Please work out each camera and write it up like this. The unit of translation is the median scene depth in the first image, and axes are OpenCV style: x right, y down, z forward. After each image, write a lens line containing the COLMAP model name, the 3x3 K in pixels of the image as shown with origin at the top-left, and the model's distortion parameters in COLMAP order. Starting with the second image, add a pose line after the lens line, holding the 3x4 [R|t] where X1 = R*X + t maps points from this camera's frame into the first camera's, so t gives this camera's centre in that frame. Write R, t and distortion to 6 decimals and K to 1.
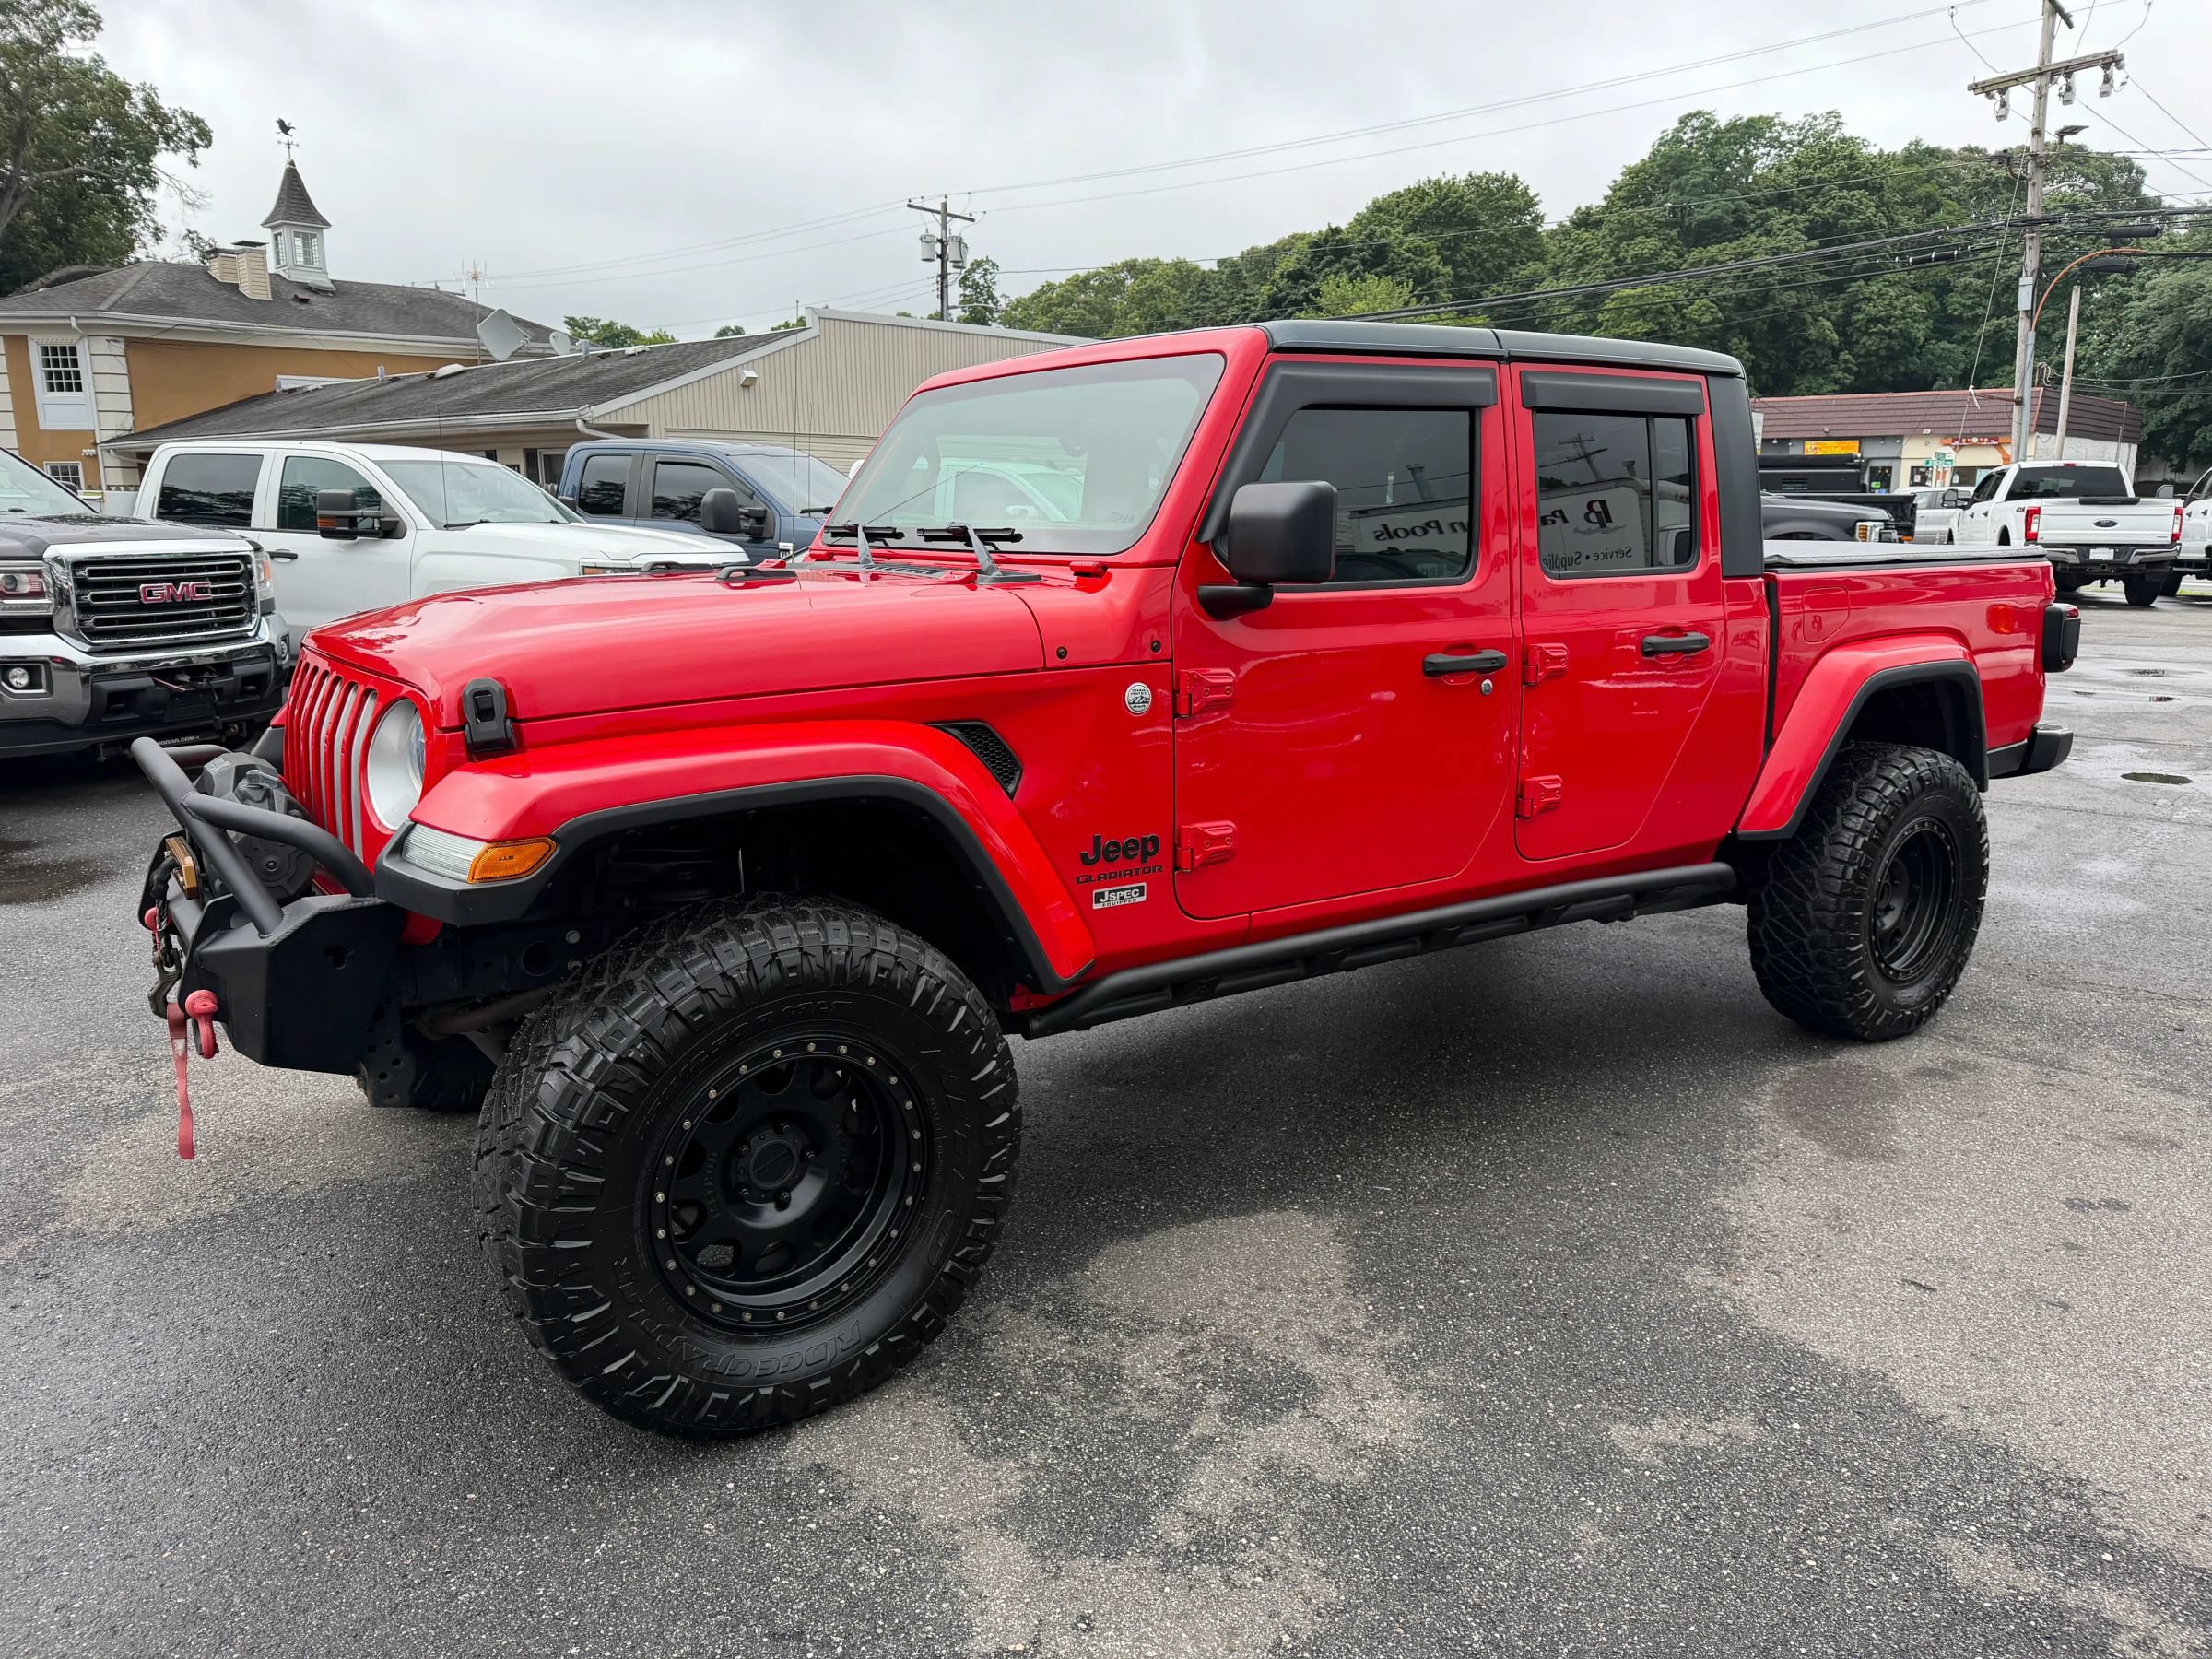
lens RADIAL K [[1579.1, 0, 1108.4], [0, 1579.1, 793.1], [0, 0, 1]] dist [0.025028, -0.039269]
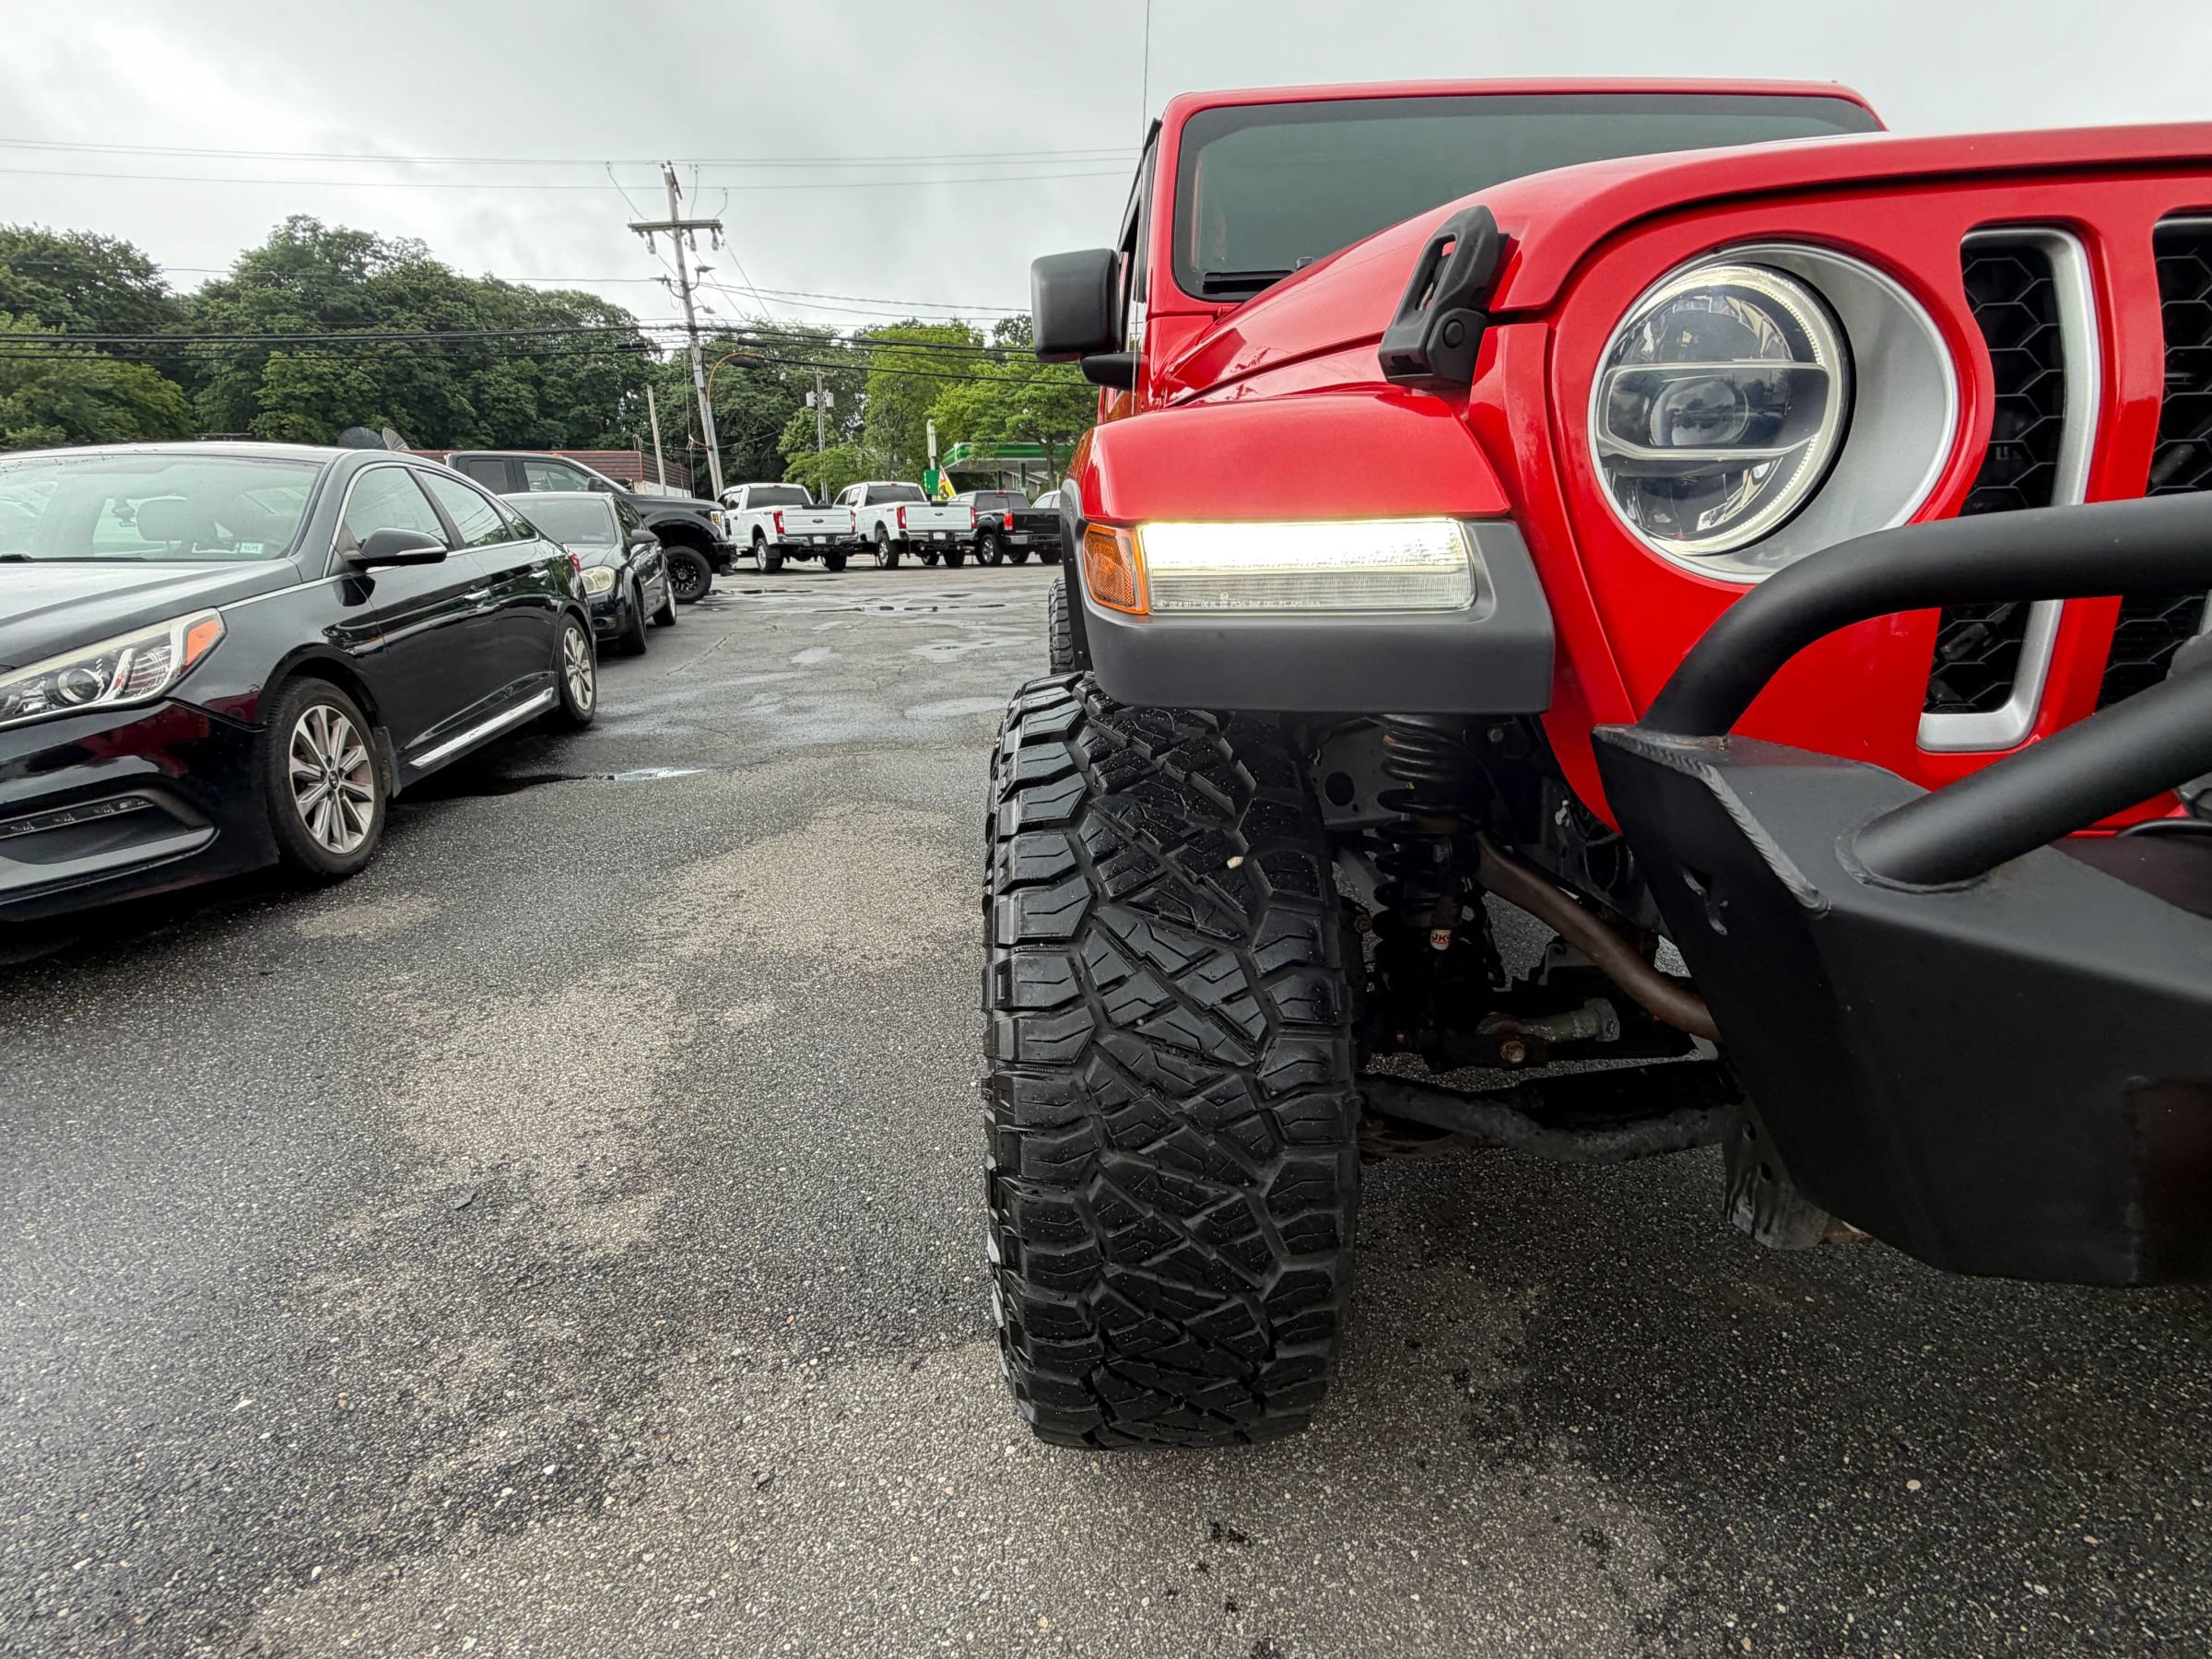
lens RADIAL K [[1004.0, 0, 1103.3], [0, 1004.0, 819.1], [0, 0, 1]] dist [0.001186, -0.000304]
pose [[0.556250, -0.245559, 0.793906, -0.093249], [0.169809, 0.968774, 0.180670, -0.003218], [-0.813481, 0.034315, 0.580578, 0.116761]]
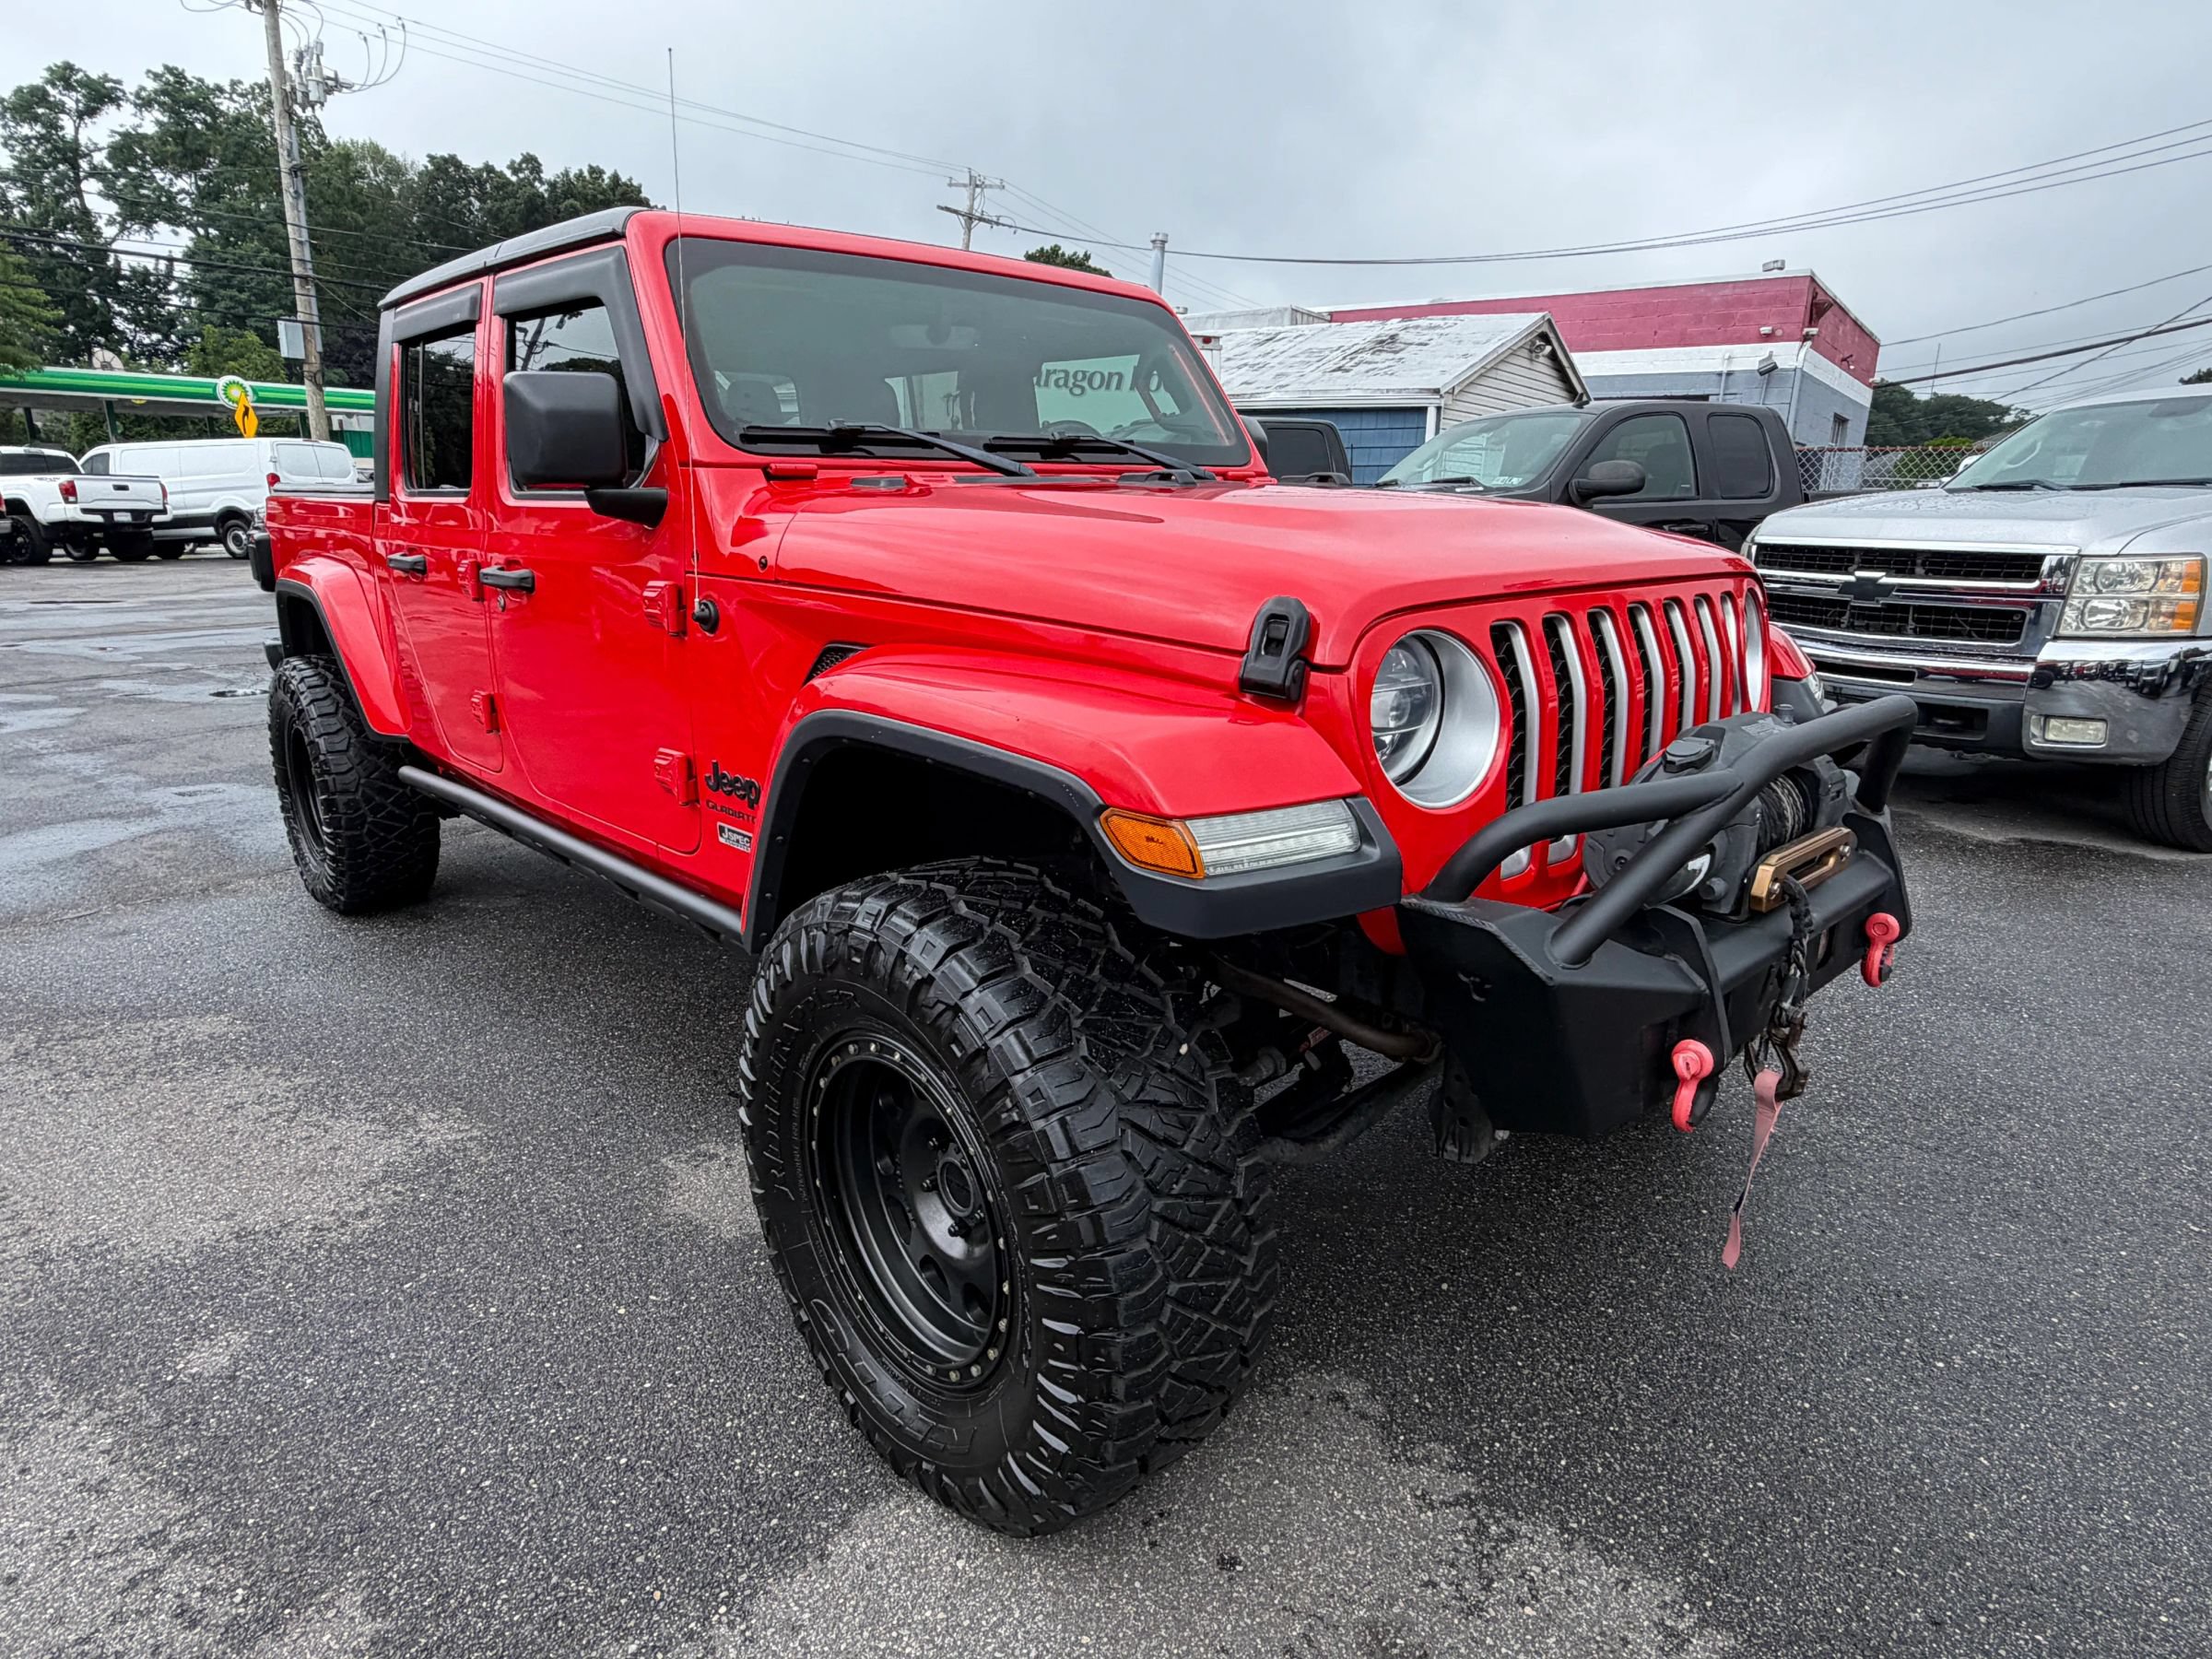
lens RADIAL K [[1240.0, 0, 1093.4], [0, 1240.0, 832.0], [0, 0, 1]] dist [0.001521, 0.000440]
pose [[-0.114099, -0.262321, 0.958211, -0.116157], [0.170999, 0.944930, 0.279047, -0.018567], [-0.978642, 0.195692, -0.062959, 0.135736]]
